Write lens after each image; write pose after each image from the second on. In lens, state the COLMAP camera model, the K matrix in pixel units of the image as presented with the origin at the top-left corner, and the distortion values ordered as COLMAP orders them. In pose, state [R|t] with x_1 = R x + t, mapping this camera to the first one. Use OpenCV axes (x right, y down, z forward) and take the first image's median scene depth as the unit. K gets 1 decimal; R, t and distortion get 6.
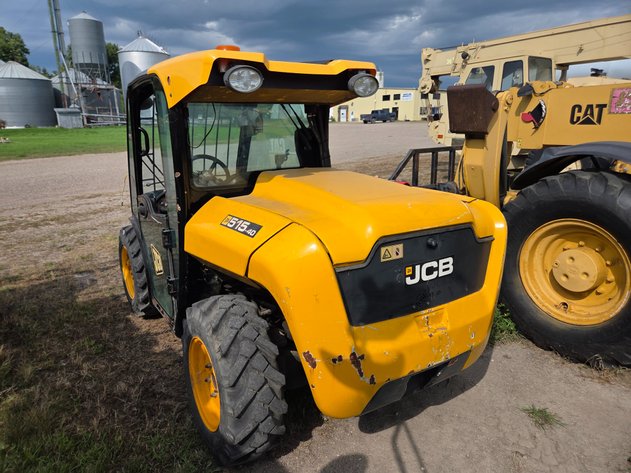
lens RADIAL K [[460.0, 0, 315.5], [0, 460.0, 236.5], [0, 0, 1]] dist [0.020710, -0.022781]
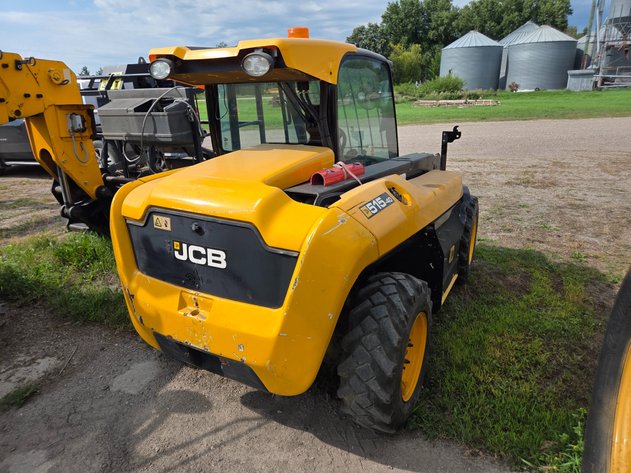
lens RADIAL K [[470.3, 0, 315.6], [0, 470.3, 227.1], [0, 0, 1]] dist [0.026488, -0.006505]
pose [[0.439411, 0.250867, -0.862545, 1.016197], [-0.203757, 0.963019, 0.176289, -0.178884], [0.874872, 0.098287, 0.474277, 0.604326]]
